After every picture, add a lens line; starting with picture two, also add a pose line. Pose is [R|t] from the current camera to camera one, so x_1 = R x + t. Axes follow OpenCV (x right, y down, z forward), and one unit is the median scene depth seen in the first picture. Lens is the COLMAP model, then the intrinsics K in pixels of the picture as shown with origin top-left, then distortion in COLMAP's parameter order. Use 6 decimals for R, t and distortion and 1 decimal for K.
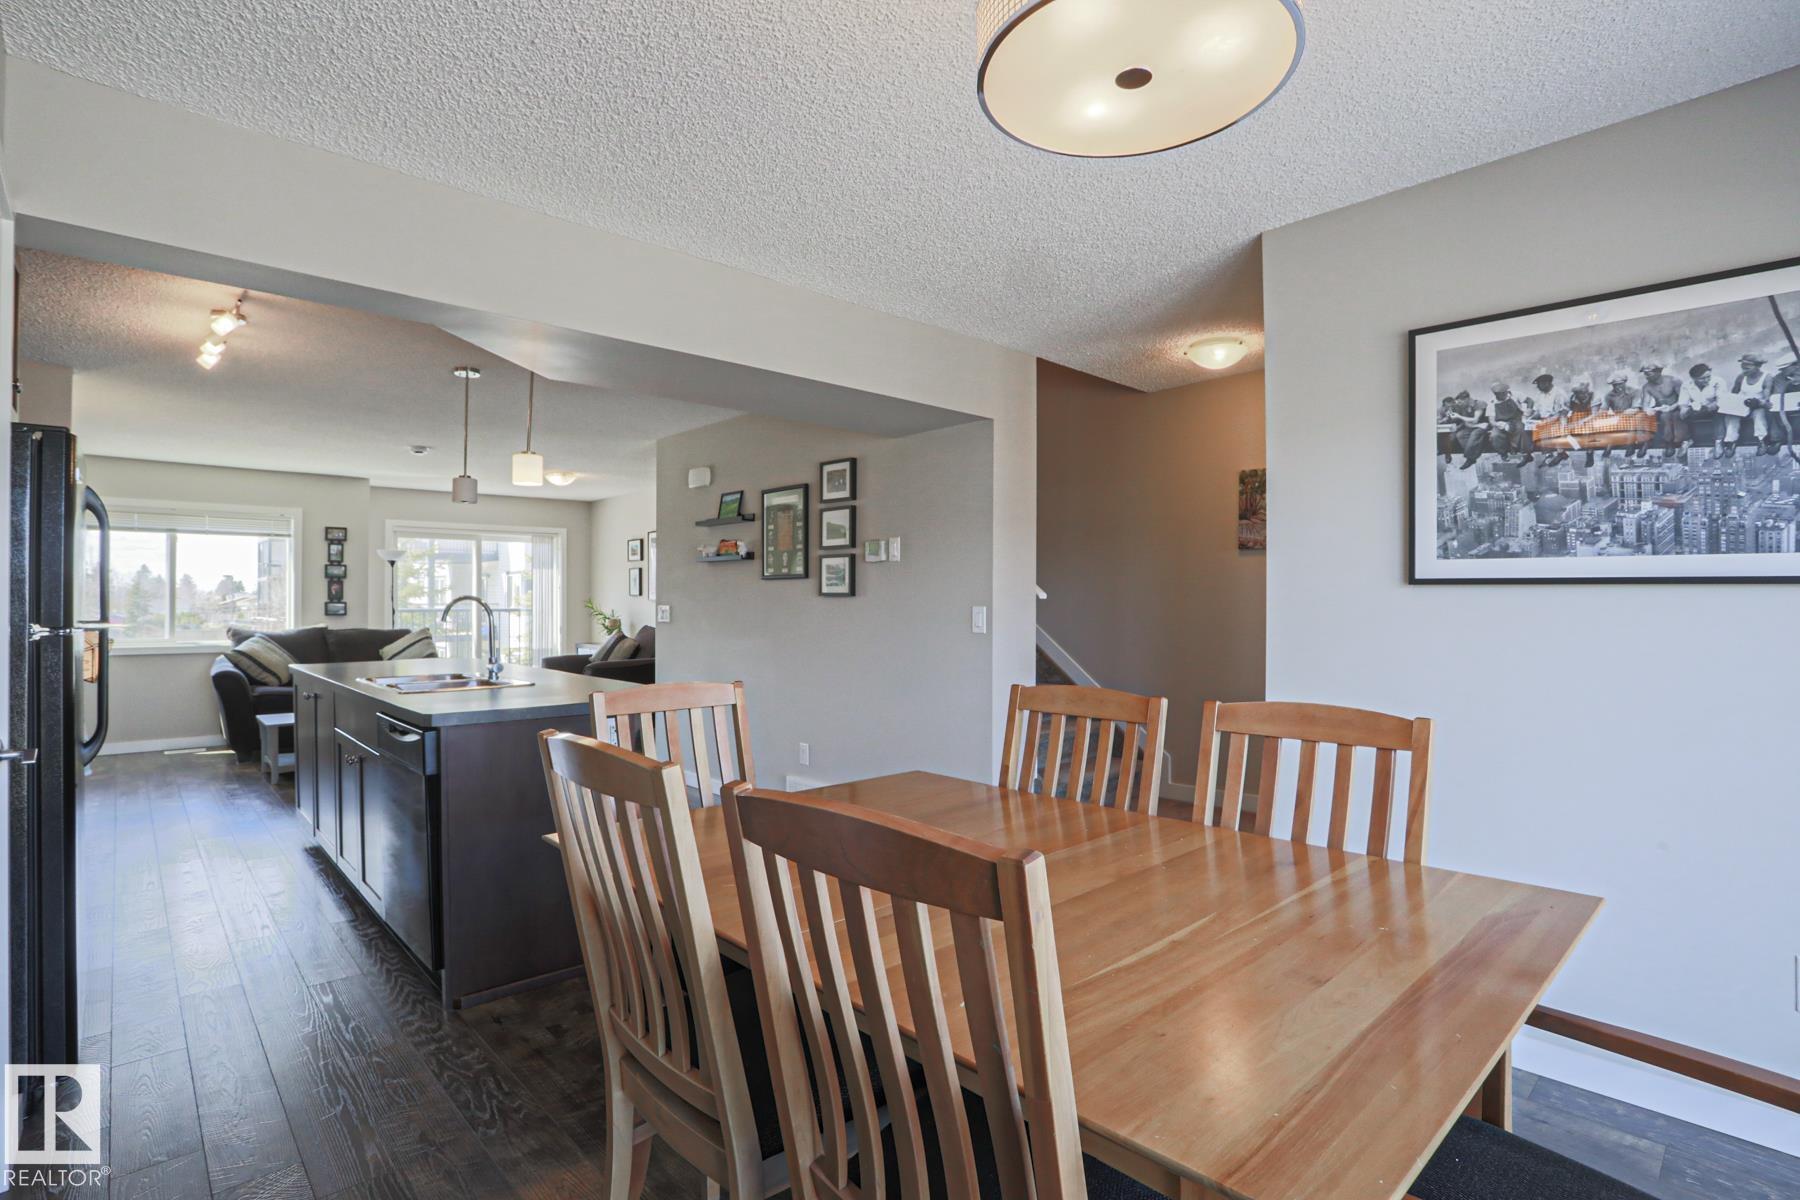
lens RADIAL K [[873.4, 0, 891.8], [0, 873.4, 606.9], [0, 0, 1]] dist [-0.063955, 0.024786]
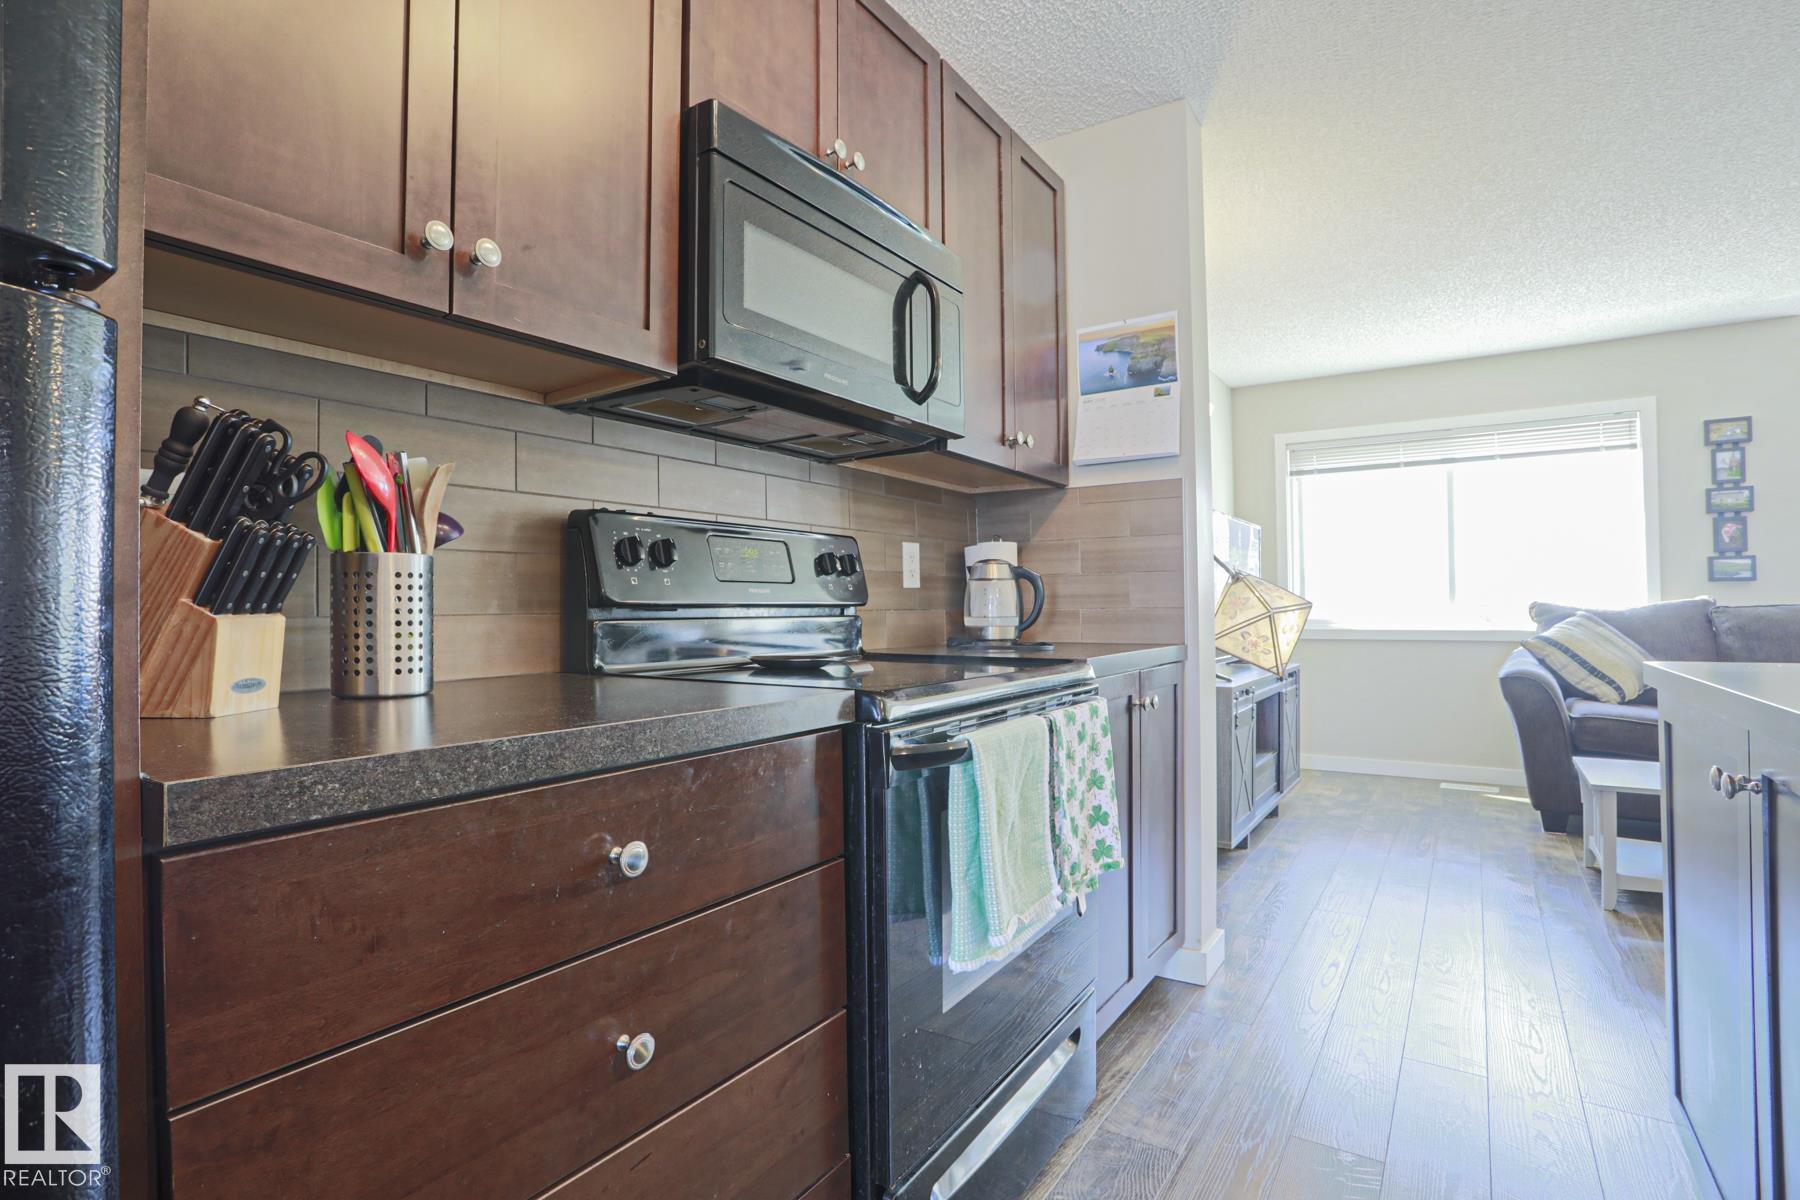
lens RADIAL K [[873.4, 0, 897.7], [0, 873.4, 594.6], [0, 0, 1]] dist [-0.063955, 0.024786]
pose [[0.234349, -0.020015, -0.971946, -0.291559], [0.003284, 0.999799, -0.019796, 0.030326], [0.972147, 0.001447, 0.234368, 0.408400]]
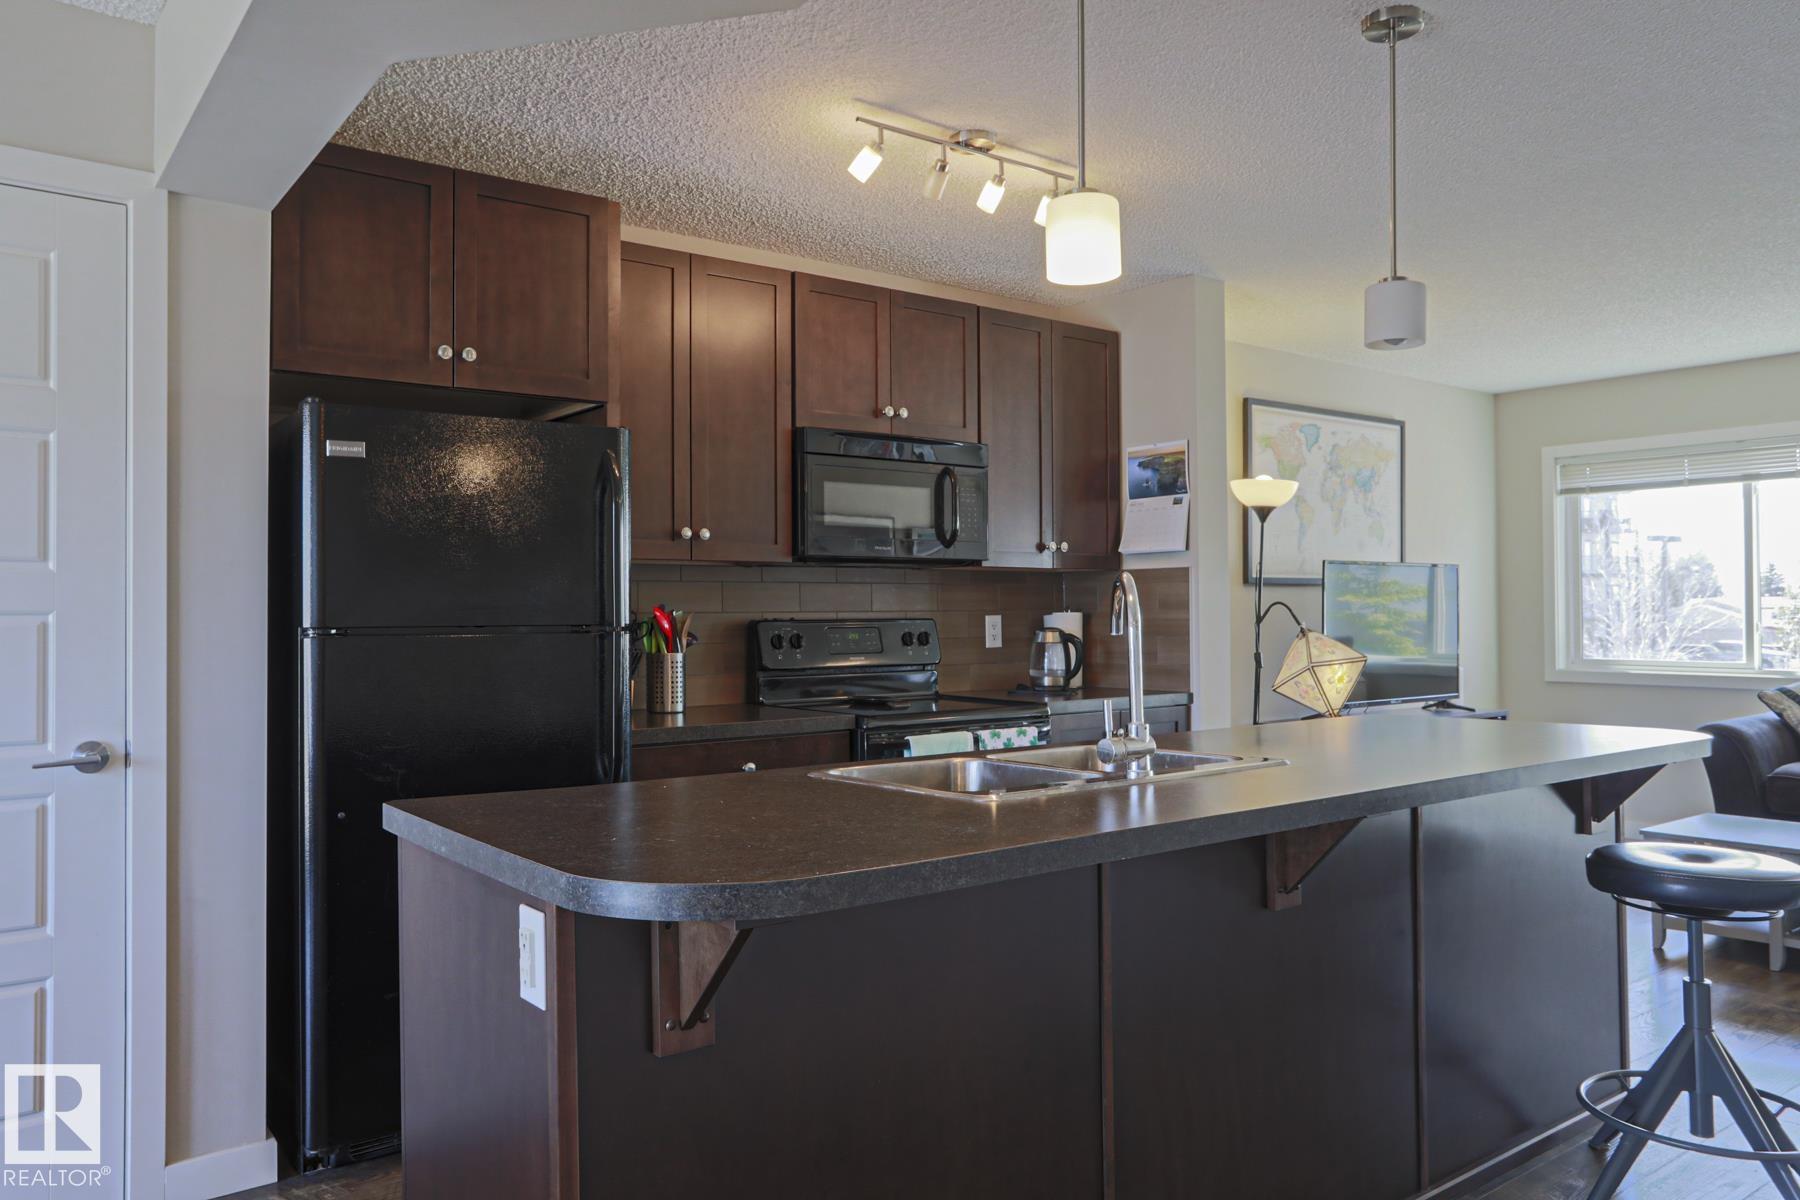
lens RADIAL K [[1280.4, 0, 886.7], [0, 1280.4, 592.2], [0, 0, 1]] dist [-0.027455, 0.021152]
pose [[-0.093664, -0.017694, -0.995447, 0.075051], [0.000899, 0.999840, -0.017856, 0.003489], [0.995603, -0.002568, -0.093633, 0.500010]]
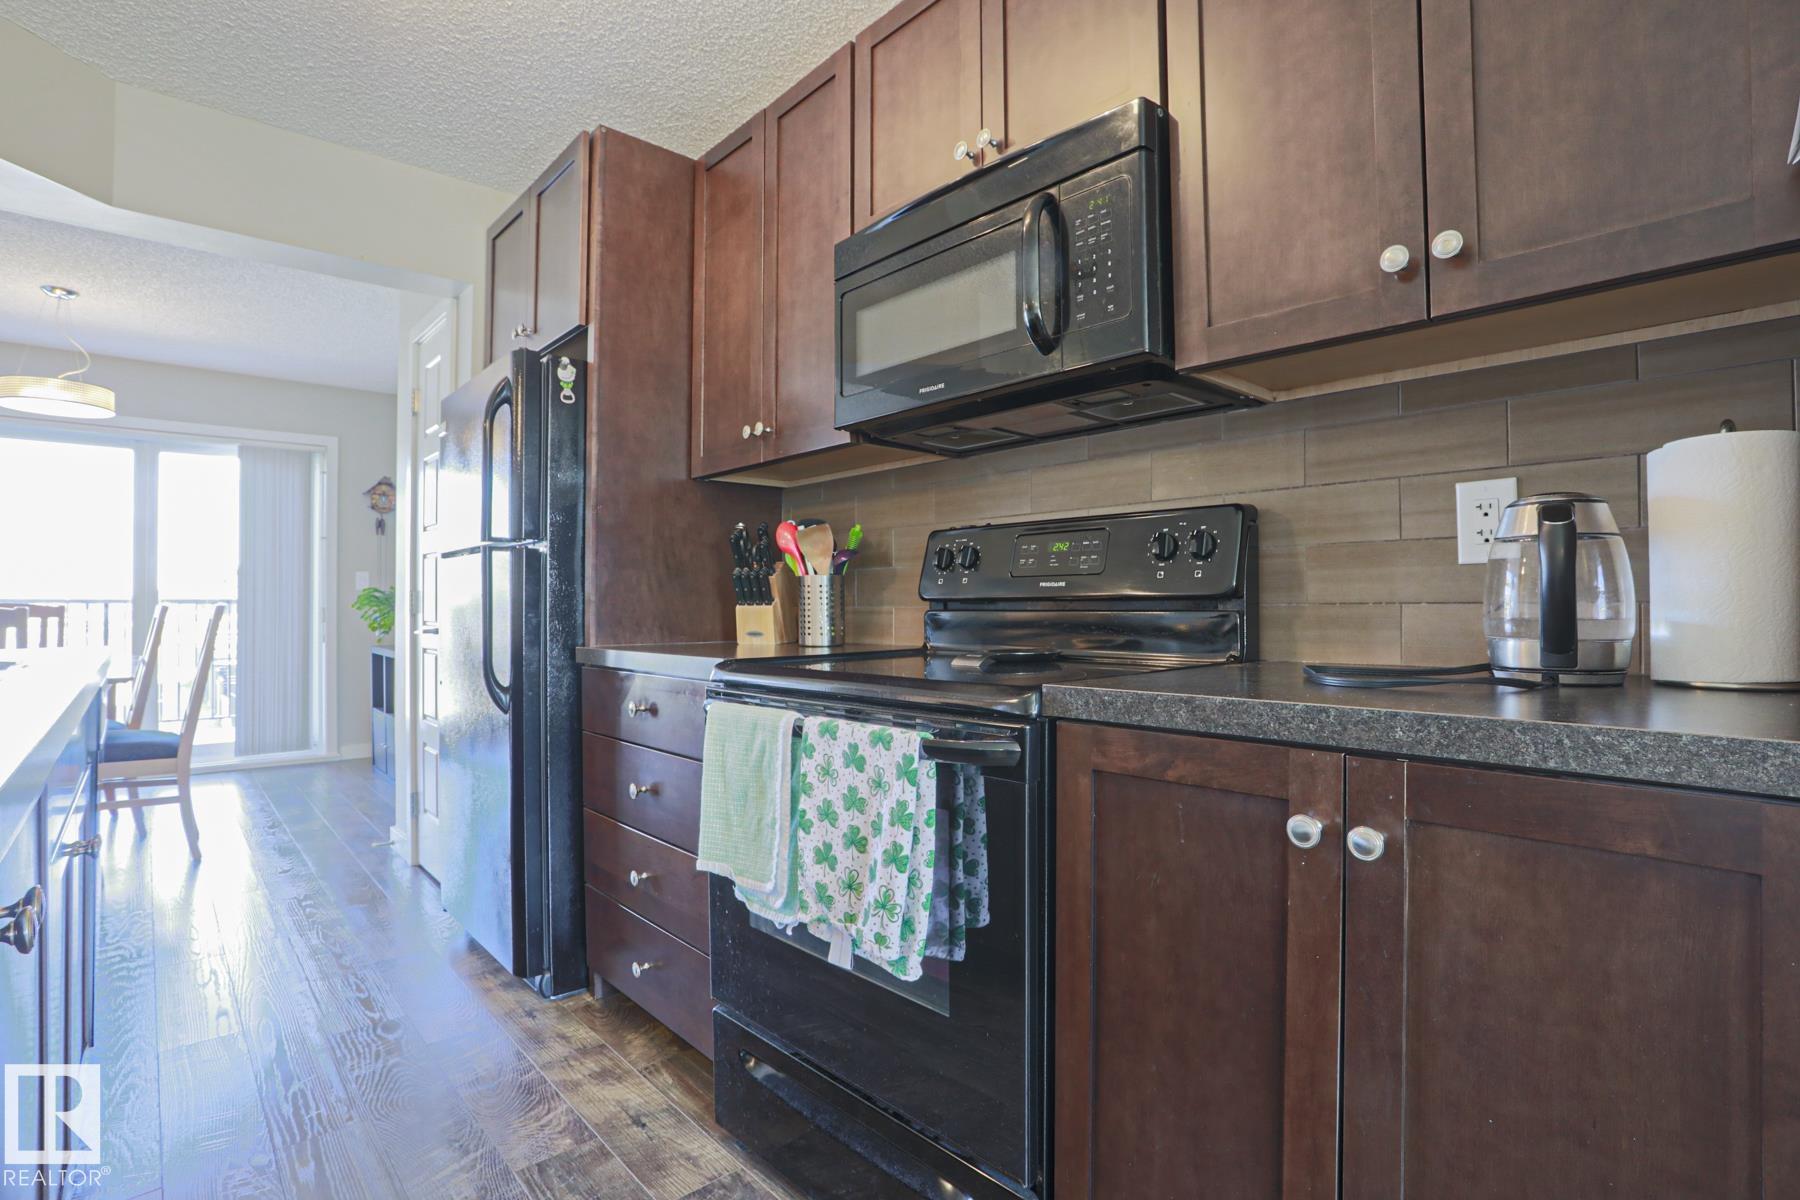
lens RADIAL K [[873.4, 0, 895.5], [0, 873.4, 597.9], [0, 0, 1]] dist [-0.063955, 0.024786]
pose [[-0.999962, 0.002373, 0.008408, -0.494653], [0.002350, 0.999994, -0.002727, 0.028681], [-0.008414, -0.002707, -0.999961, 0.672802]]
